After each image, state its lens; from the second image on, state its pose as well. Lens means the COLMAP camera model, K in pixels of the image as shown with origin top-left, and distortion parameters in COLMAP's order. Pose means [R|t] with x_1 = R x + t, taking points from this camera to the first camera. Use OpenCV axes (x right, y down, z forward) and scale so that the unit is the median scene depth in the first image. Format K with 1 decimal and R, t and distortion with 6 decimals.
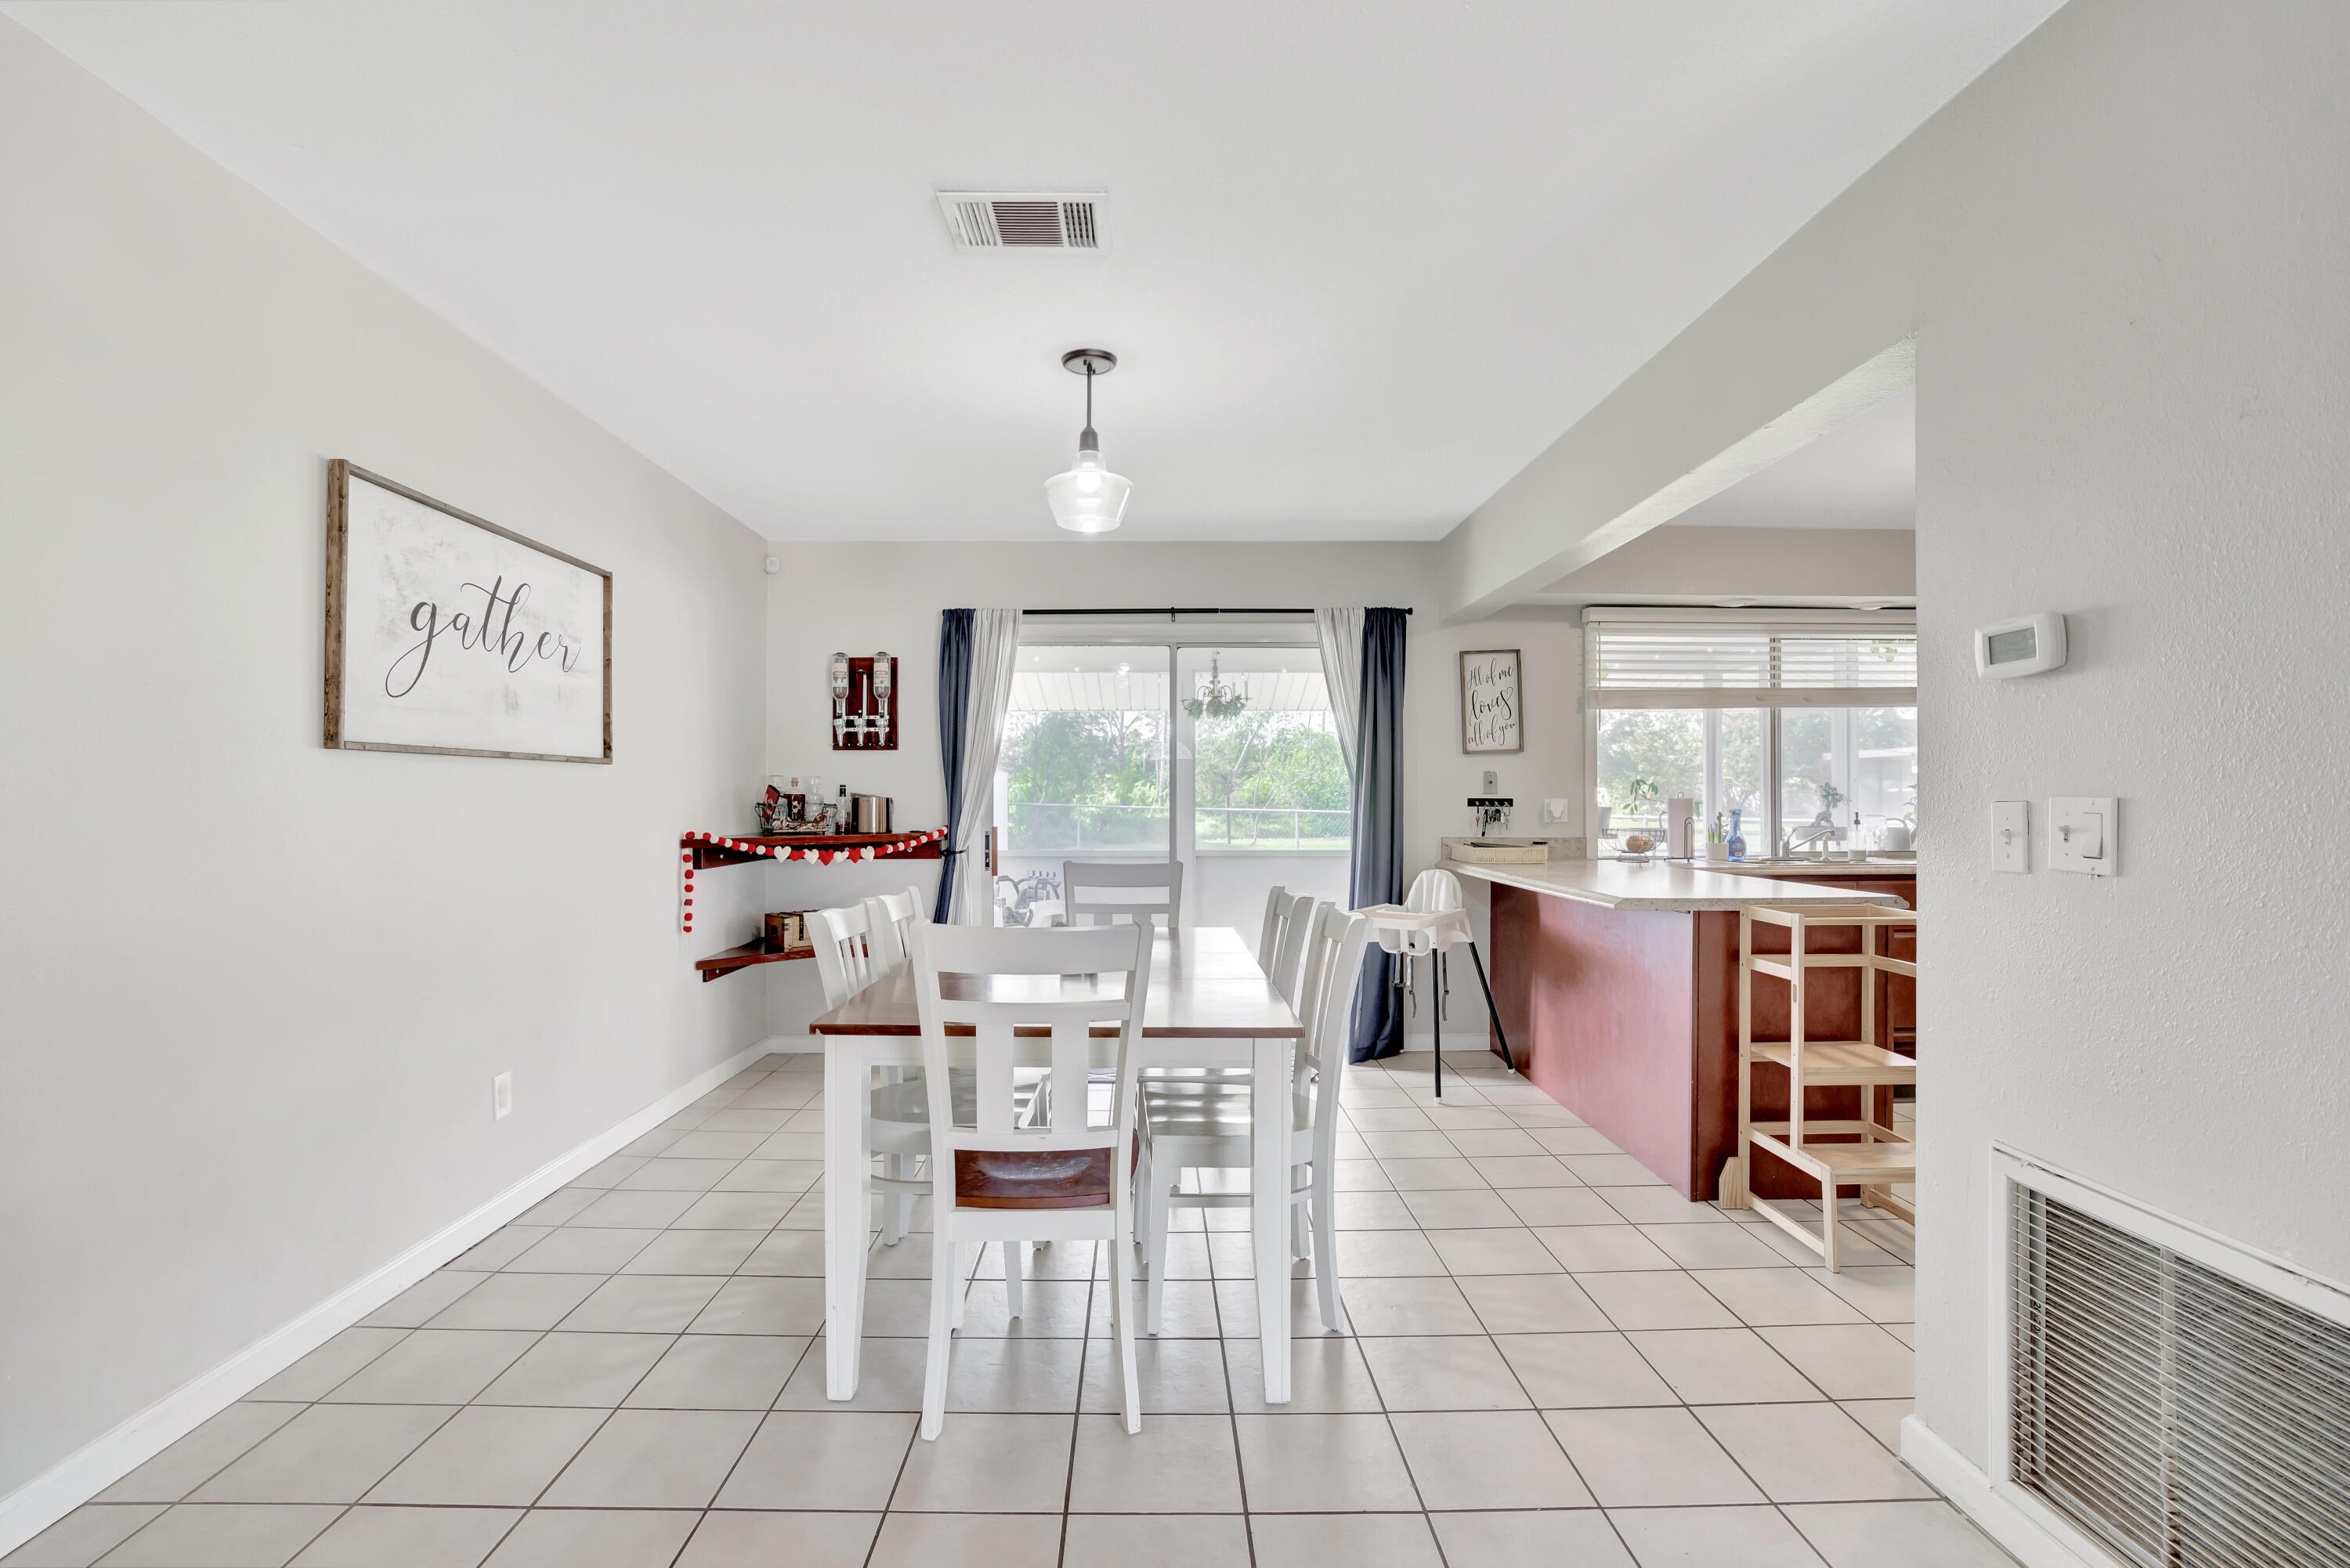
lens RADIAL K [[1088.2, 0, 1171.3], [0, 1088.2, 786.9], [0, 0, 1]] dist [-0.082904, 0.029252]
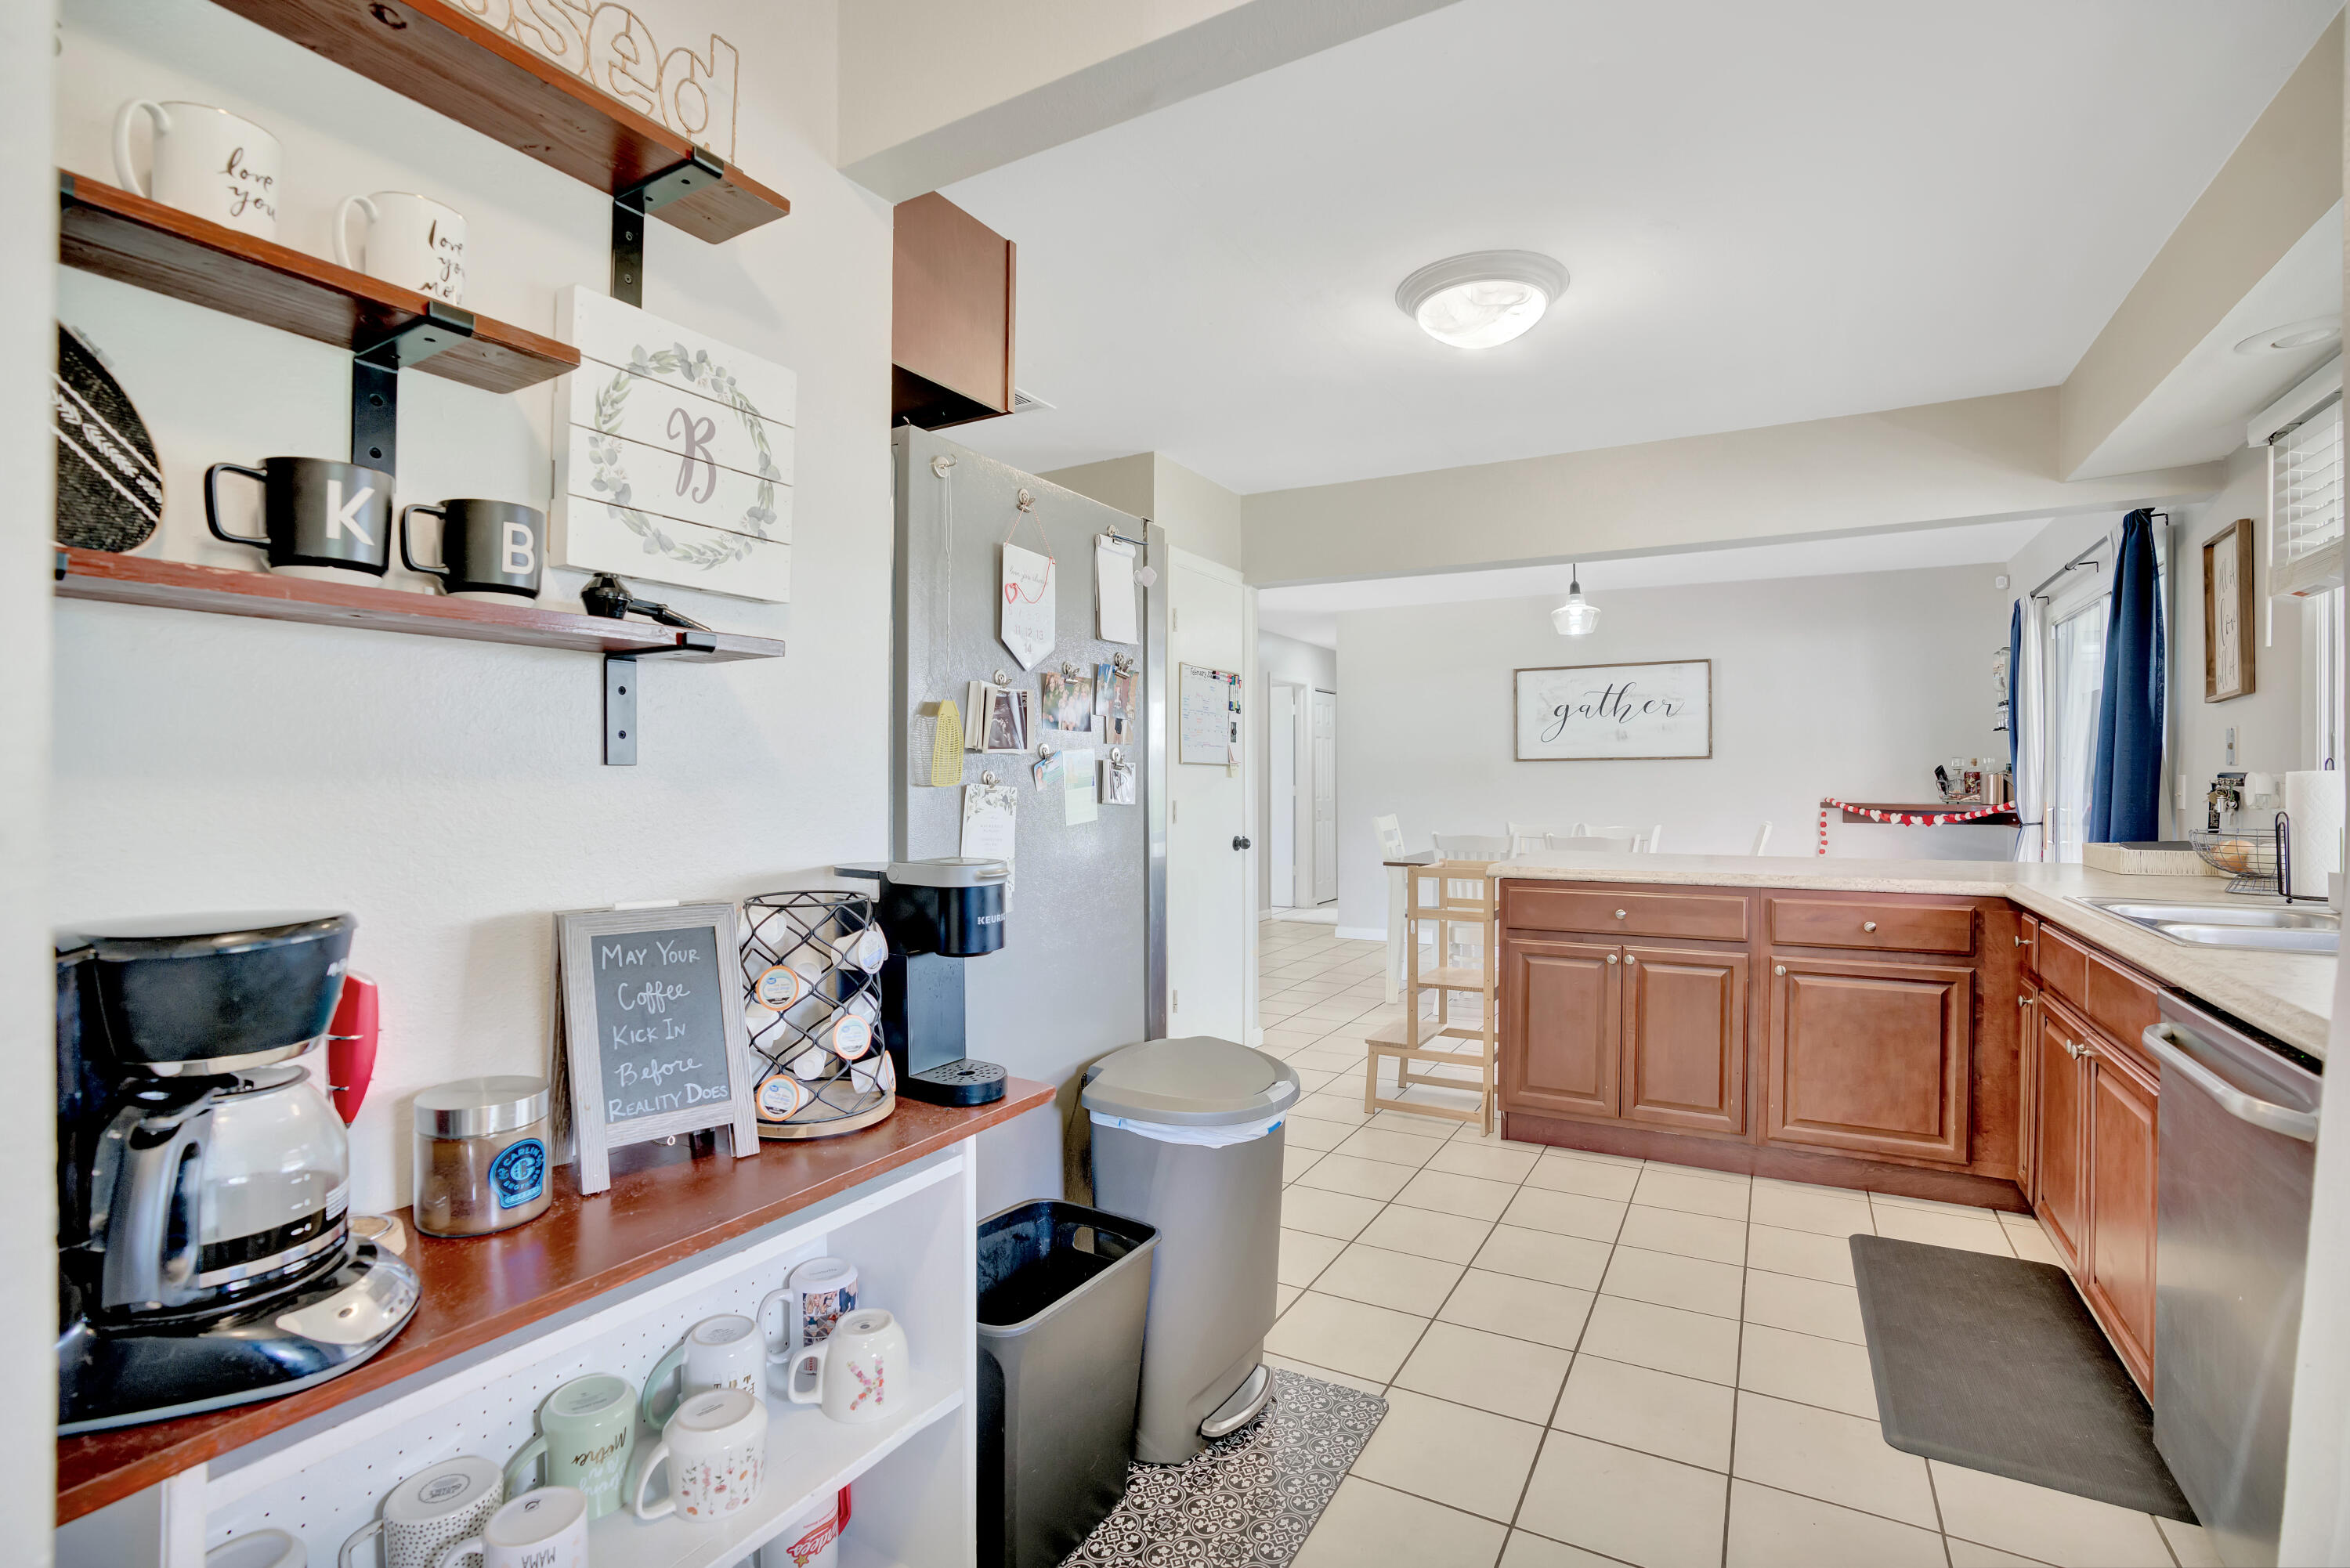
lens RADIAL K [[1063.5, 0, 1167.7], [0, 1063.5, 775.4], [0, 0, 1]] dist [-0.040560, 0.000199]
pose [[-0.522261, 0.001555, -0.852784, 1.137997], [0.015221, 0.999856, -0.007499, 0.005487], [0.852650, -0.016897, -0.522209, 0.822143]]
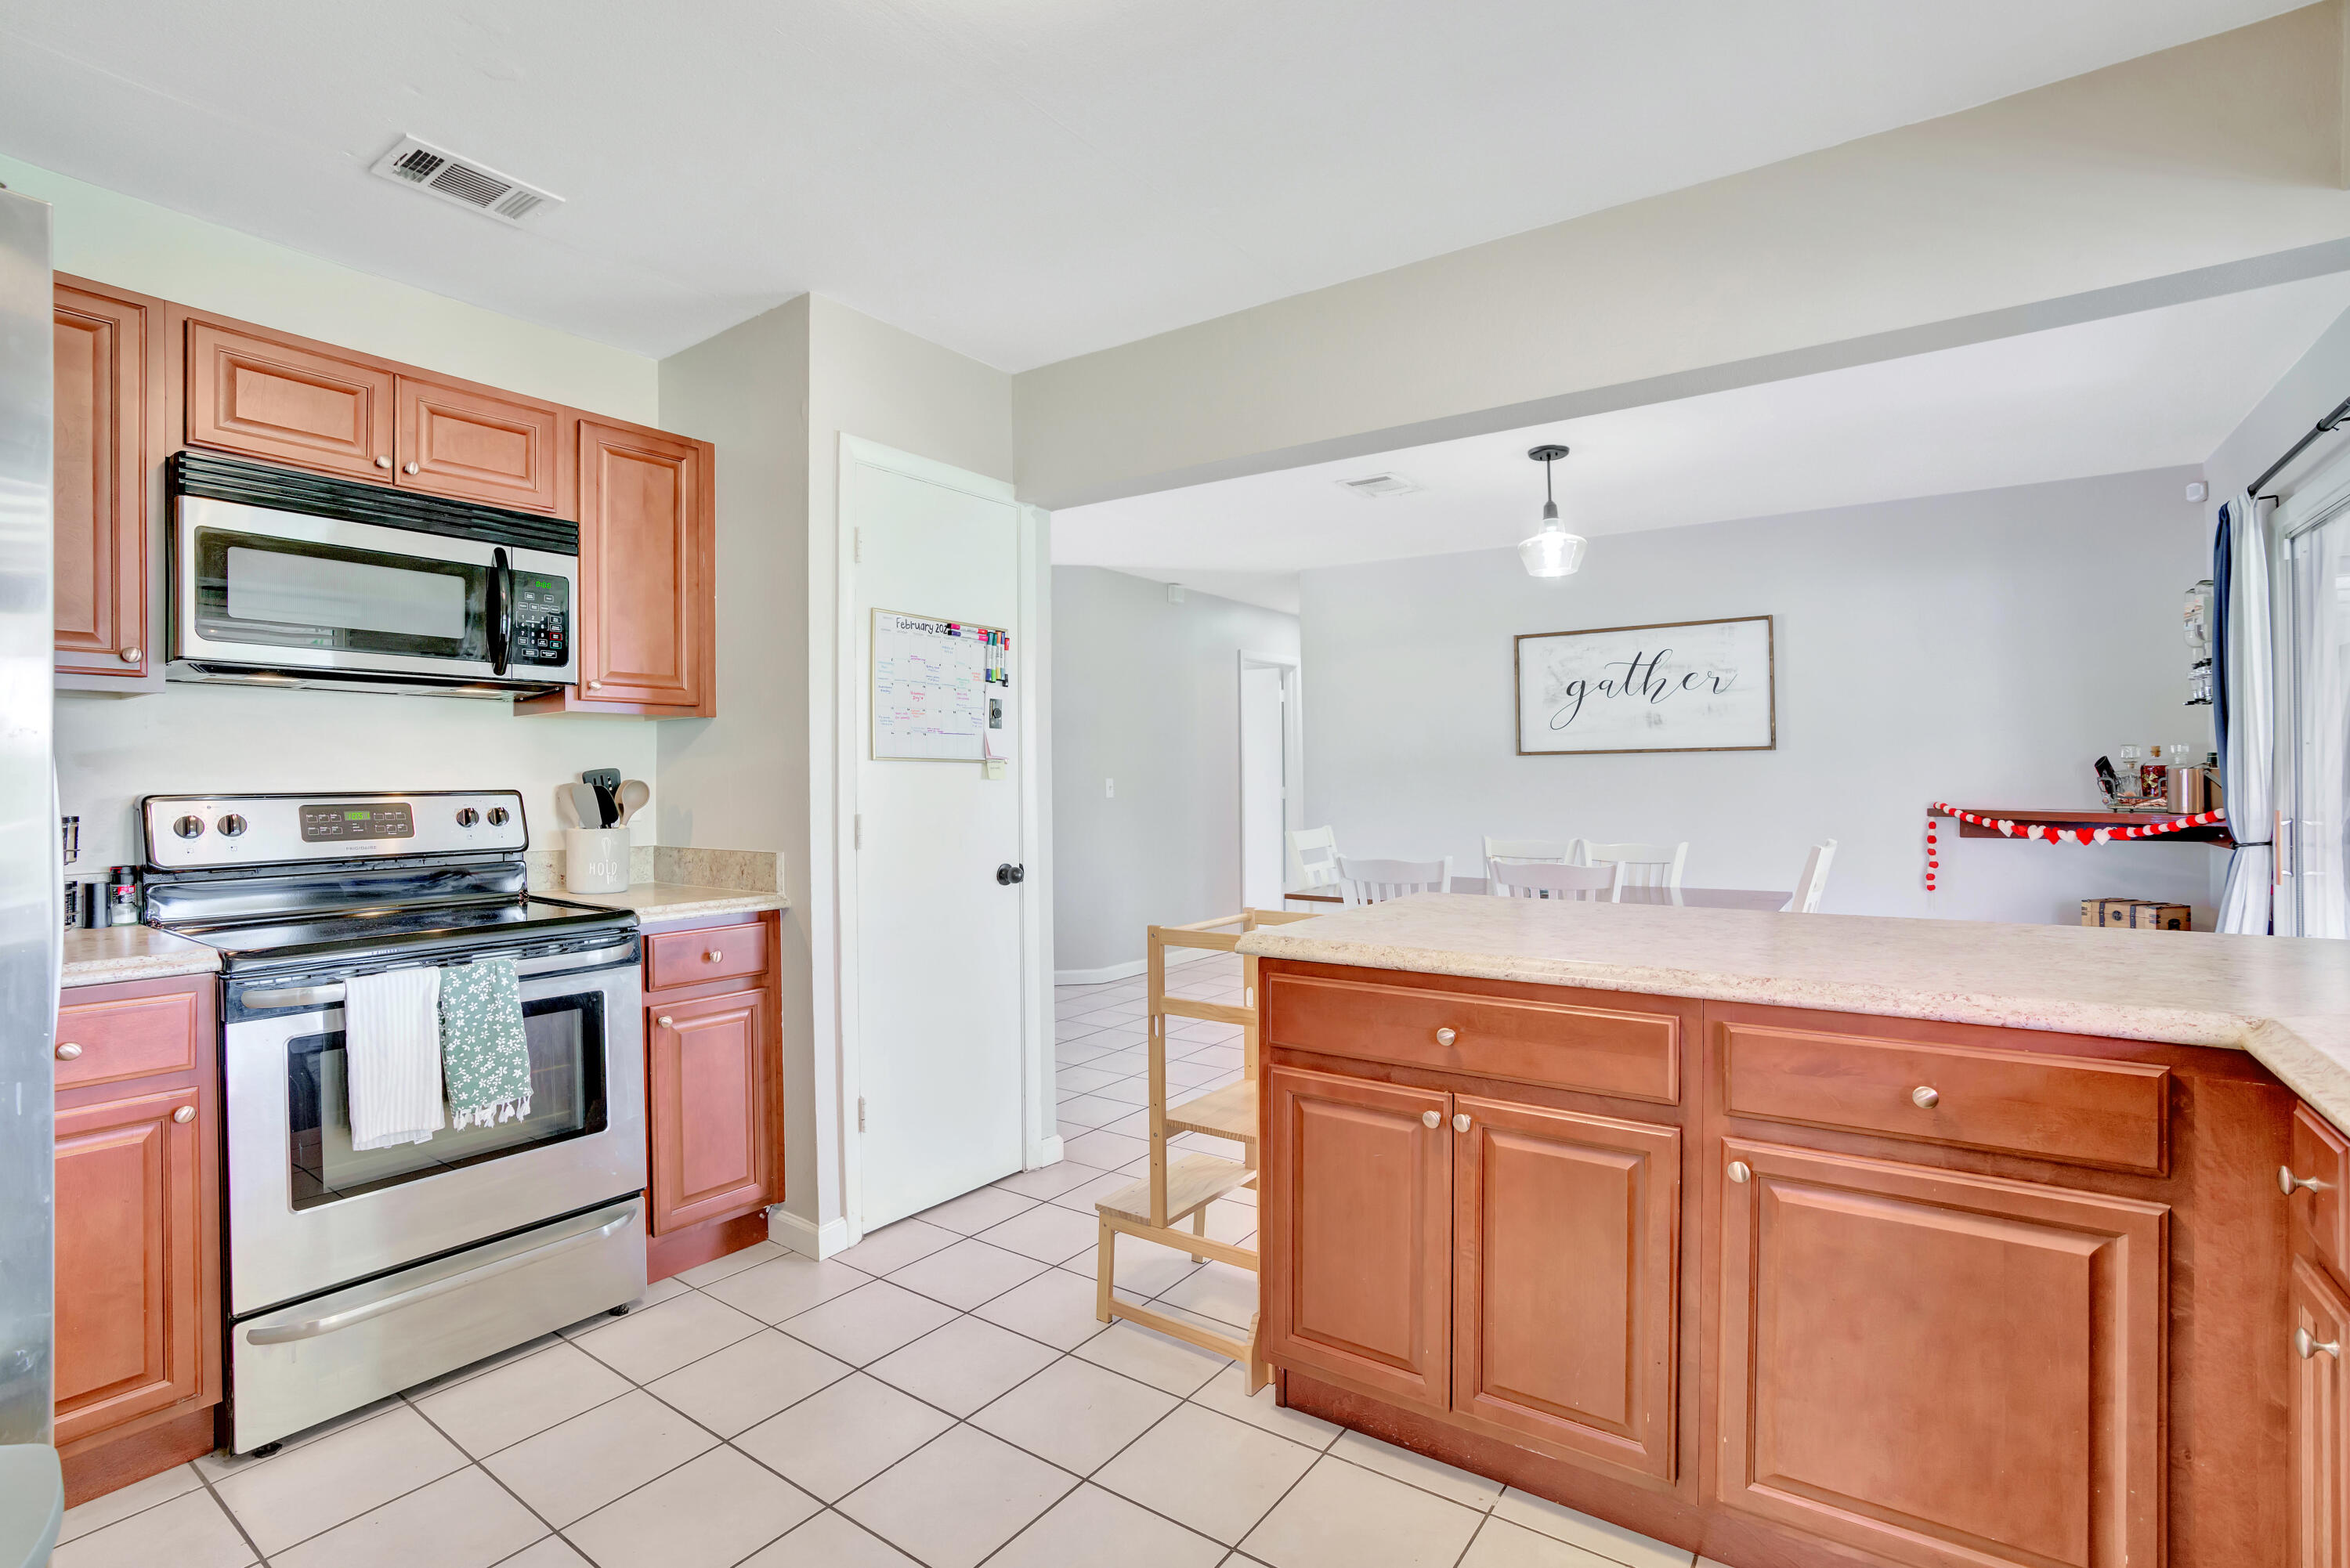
lens RADIAL K [[1082.3, 0, 1171.3], [0, 1082.3, 758.2], [0, 0, 1]] dist [-0.056613, 0.017060]
pose [[-0.600747, -0.007687, -0.799402, 0.774100], [0.018871, 0.999539, -0.023793, 0.005919], [0.799216, -0.029379, -0.600325, 0.861249]]
